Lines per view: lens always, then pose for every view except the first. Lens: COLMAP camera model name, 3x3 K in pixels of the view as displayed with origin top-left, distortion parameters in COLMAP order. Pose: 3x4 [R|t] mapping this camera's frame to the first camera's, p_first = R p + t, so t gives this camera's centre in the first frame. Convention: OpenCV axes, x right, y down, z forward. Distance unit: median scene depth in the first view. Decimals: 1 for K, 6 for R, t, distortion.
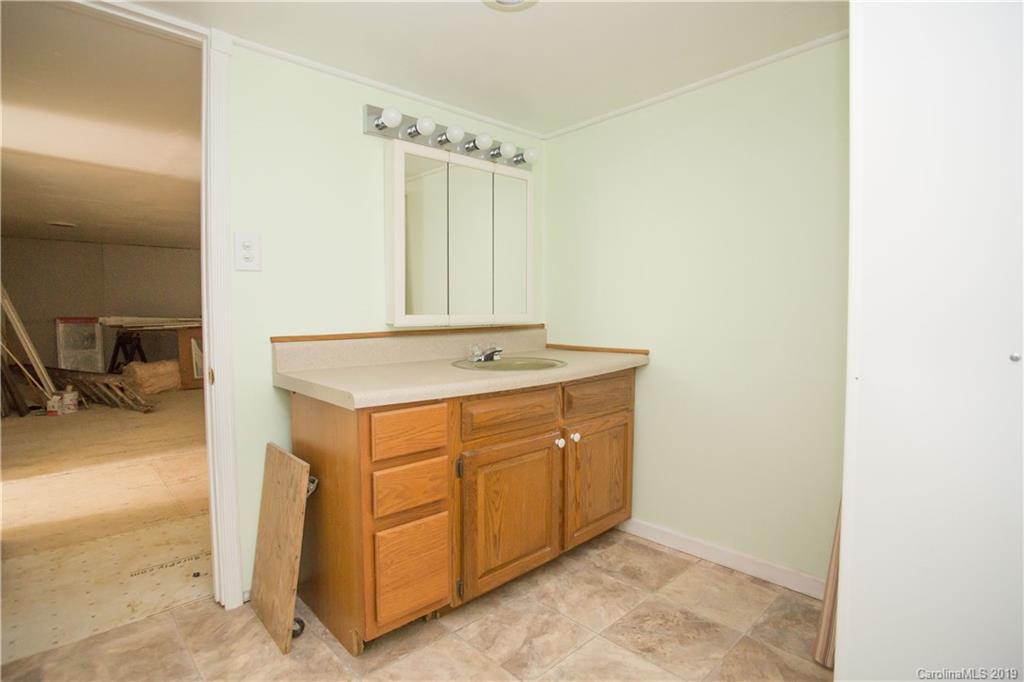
lens RADIAL K [[492.2, 0, 512.0], [0, 492.2, 341.0], [0, 0, 1]] dist [-0.075705, 0.029538]
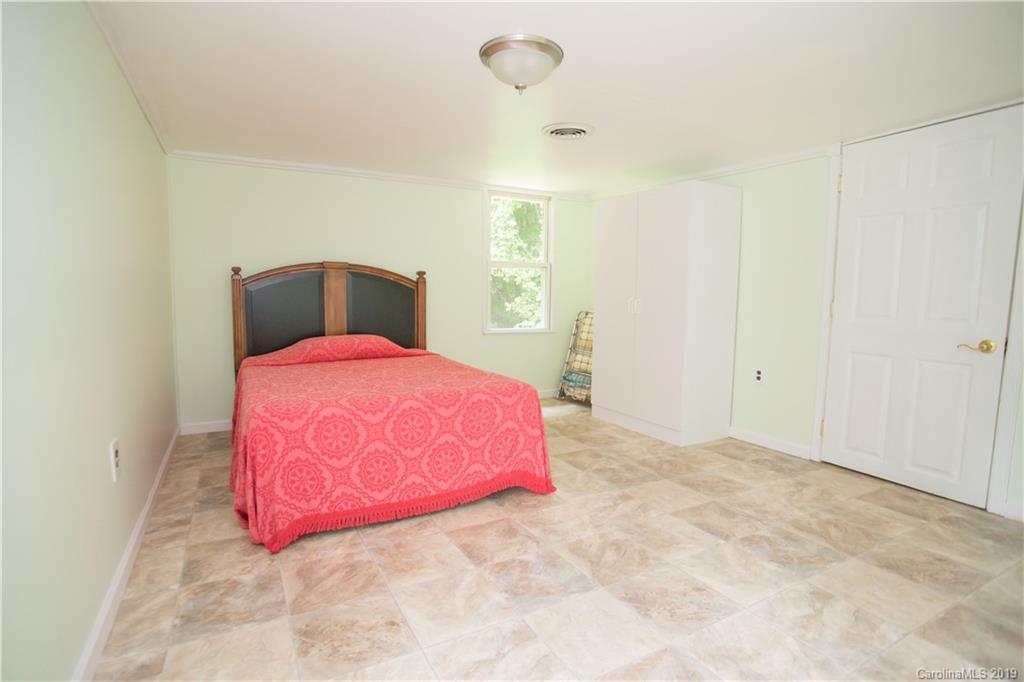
lens RADIAL K [[492.2, 0, 512.0], [0, 492.2, 341.0], [0, 0, 1]] dist [-0.075705, 0.029538]
pose [[-0.961394, -0.071516, 0.265721, 0.436681], [-0.024386, 0.983981, 0.176599, -0.122954], [-0.274094, 0.163301, -0.947737, 2.022406]]
